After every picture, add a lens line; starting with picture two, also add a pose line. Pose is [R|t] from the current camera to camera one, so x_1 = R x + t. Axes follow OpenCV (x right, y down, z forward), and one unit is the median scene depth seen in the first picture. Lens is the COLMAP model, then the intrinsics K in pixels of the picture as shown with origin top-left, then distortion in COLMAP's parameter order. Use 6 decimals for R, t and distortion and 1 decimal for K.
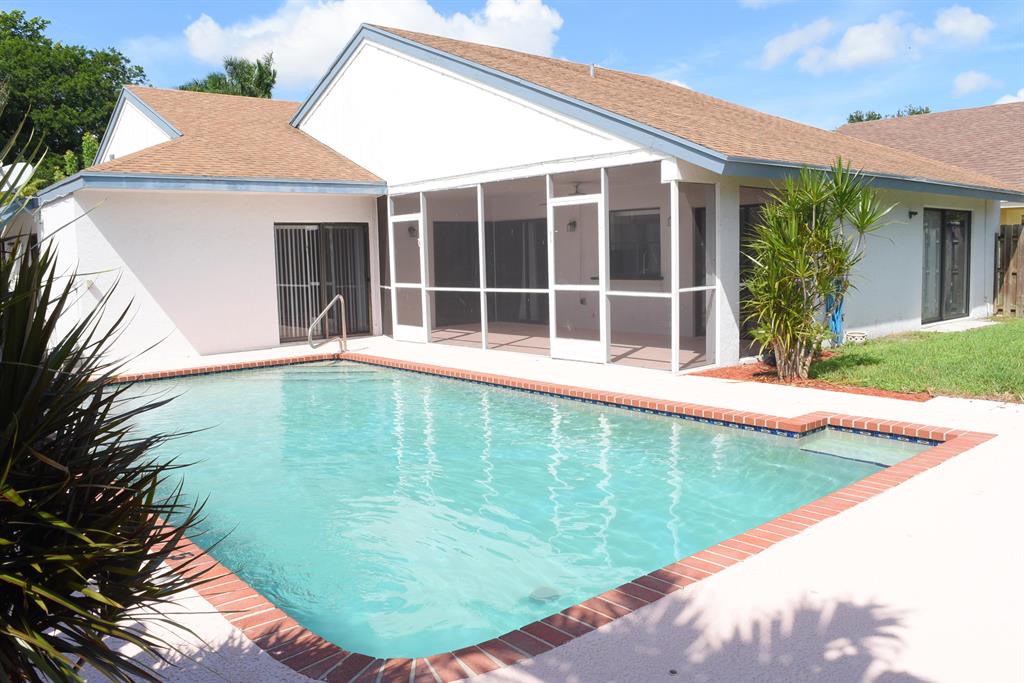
lens RADIAL K [[806.8, 0, 512.0], [0, 806.8, 341.5], [0, 0, 1]] dist [-0.088007, 0.009147]
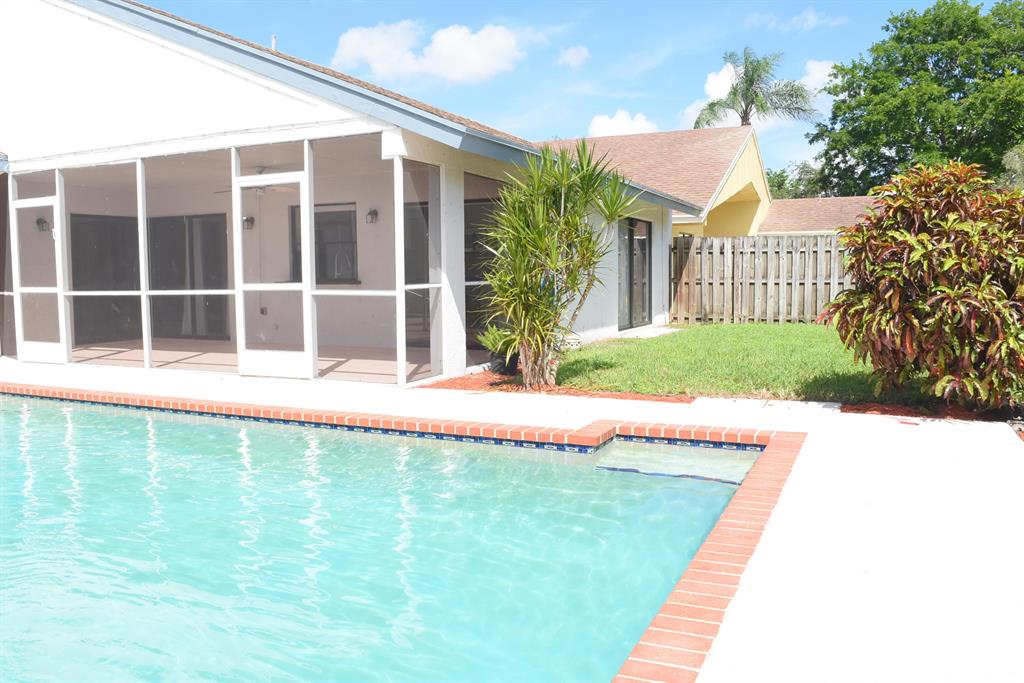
lens RADIAL K [[806.8, 0, 512.0], [0, 806.8, 341.5], [0, 0, 1]] dist [-0.088007, 0.009147]
pose [[0.909307, -0.018452, 0.415717, -0.037434], [0.030622, 0.999275, -0.022625, 0.014027], [-0.414998, 0.033303, 0.909212, 0.172002]]
